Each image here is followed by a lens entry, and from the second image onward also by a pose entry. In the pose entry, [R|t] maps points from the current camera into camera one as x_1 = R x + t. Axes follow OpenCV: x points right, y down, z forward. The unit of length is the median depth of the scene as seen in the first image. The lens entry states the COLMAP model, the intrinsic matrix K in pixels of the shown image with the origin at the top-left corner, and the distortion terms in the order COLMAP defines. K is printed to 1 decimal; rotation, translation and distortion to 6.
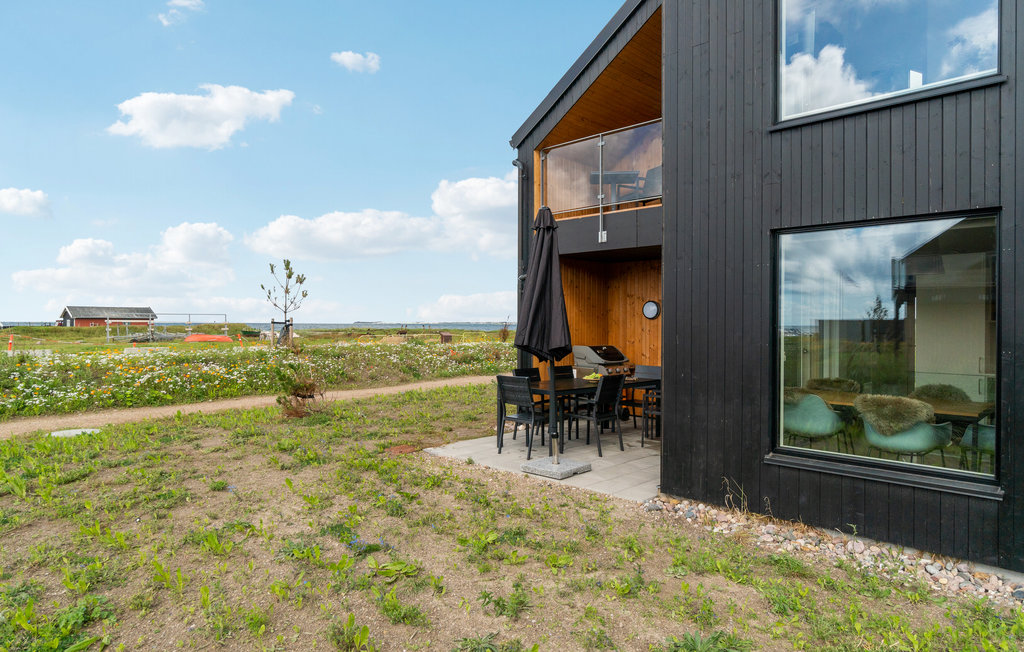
lens RADIAL K [[625.8, 0, 512.0], [0, 625.8, 326.0], [0, 0, 1]] dist [-0.000149, -0.000019]
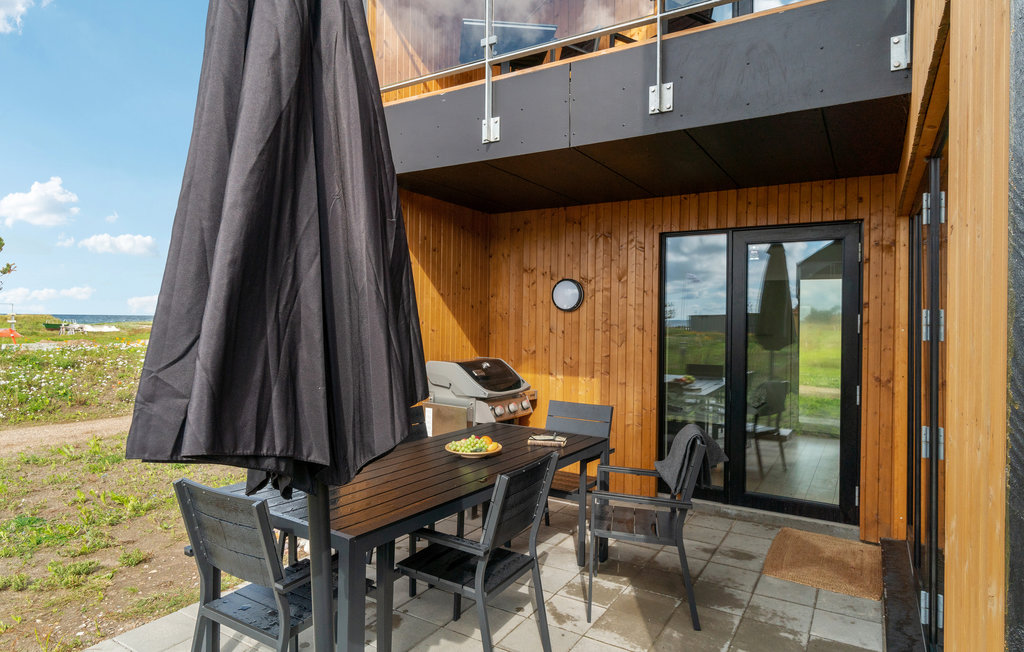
lens RADIAL K [[587.9, 0, 512.0], [0, 587.9, 326.0], [0, 0, 1]] dist [-0.001152, -0.000117]
pose [[0.973552, 0.007343, 0.228346, 0.056060], [-0.008827, 0.999946, 0.005479, -0.000663], [-0.228294, -0.007350, 0.973565, 0.518754]]
